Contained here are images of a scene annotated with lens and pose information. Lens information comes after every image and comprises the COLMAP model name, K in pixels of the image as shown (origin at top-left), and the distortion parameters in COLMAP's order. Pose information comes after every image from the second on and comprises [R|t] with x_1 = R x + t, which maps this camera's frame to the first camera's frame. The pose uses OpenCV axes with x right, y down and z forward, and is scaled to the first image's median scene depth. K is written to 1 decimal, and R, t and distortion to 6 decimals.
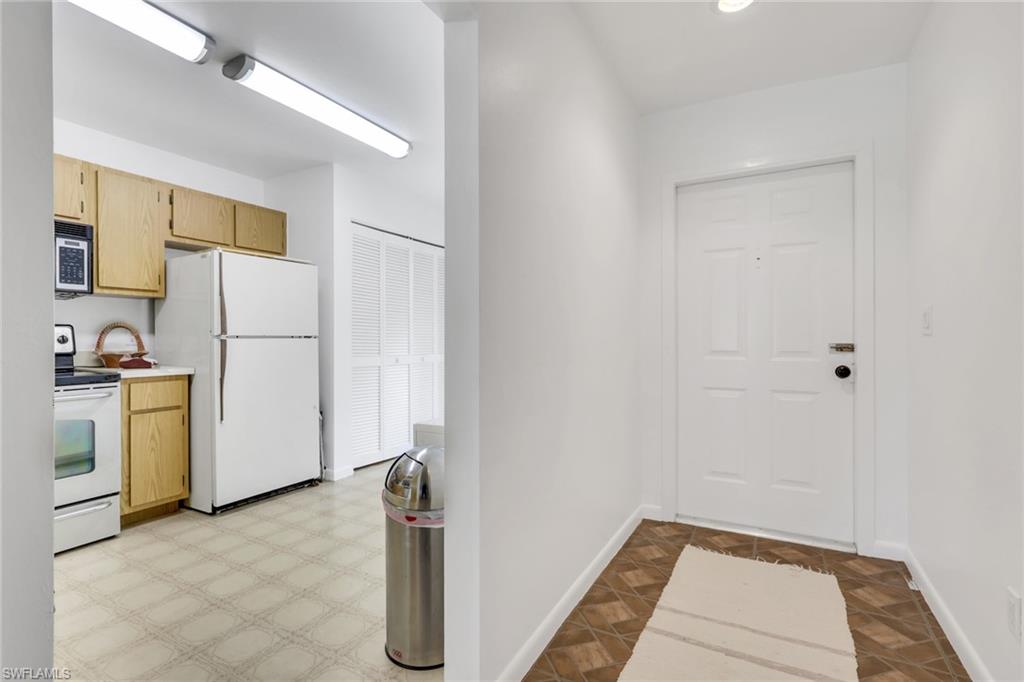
lens RADIAL K [[493.2, 0, 513.2], [0, 493.2, 338.1], [0, 0, 1]] dist [-0.008726, 0.000337]
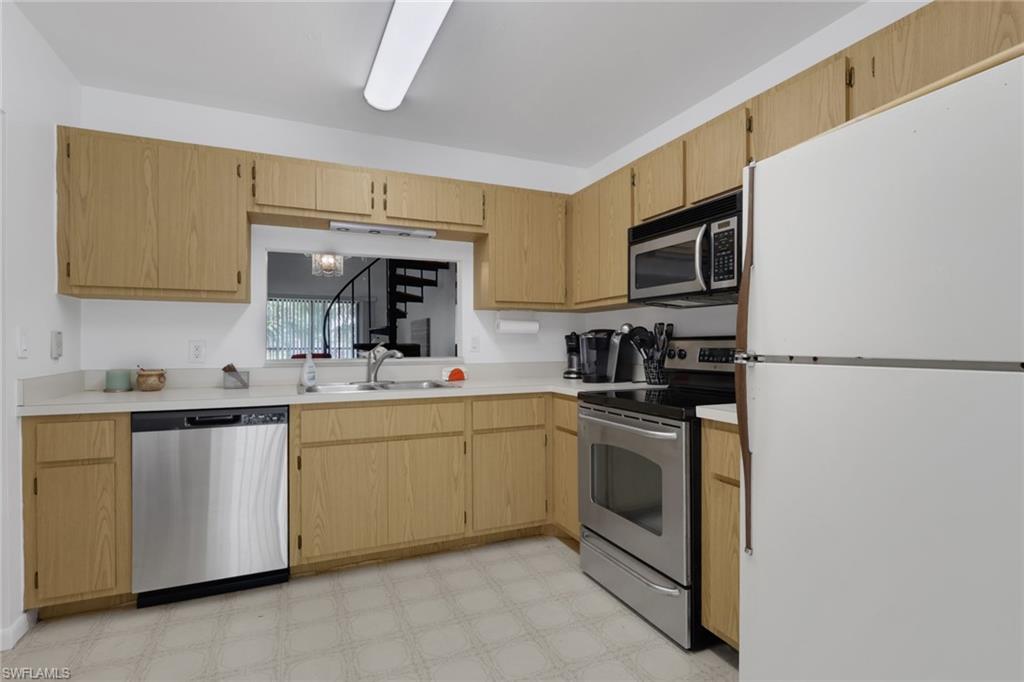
lens RADIAL K [[493.2, 0, 513.7], [0, 493.2, 344.9], [0, 0, 1]] dist [-0.008726, 0.000337]
pose [[-0.609903, 0.003317, -0.792469, -0.118486], [0.000265, 0.999992, 0.003982, -0.016083], [0.792476, 0.002218, -0.609899, 1.106564]]
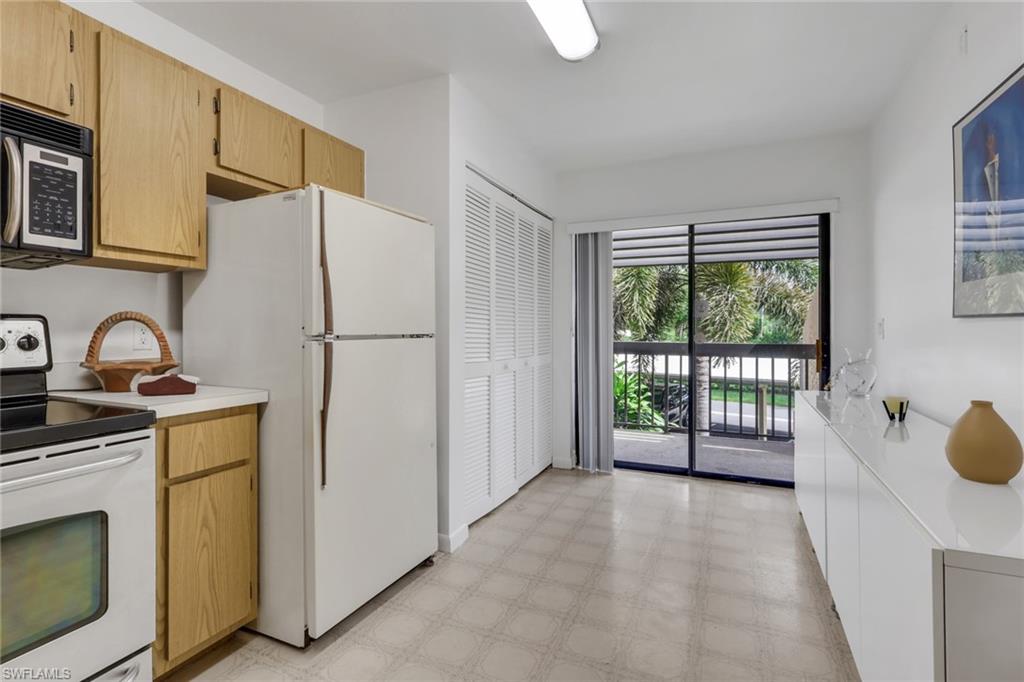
lens RADIAL K [[493.2, 0, 500.3], [0, 493.2, 326.1], [0, 0, 1]] dist [-0.008726, 0.000337]
pose [[0.996963, 0.003288, 0.077810, -0.434928], [-0.002790, 0.999975, -0.006509, -0.013021], [-0.077829, 0.006272, 0.996947, 0.415096]]
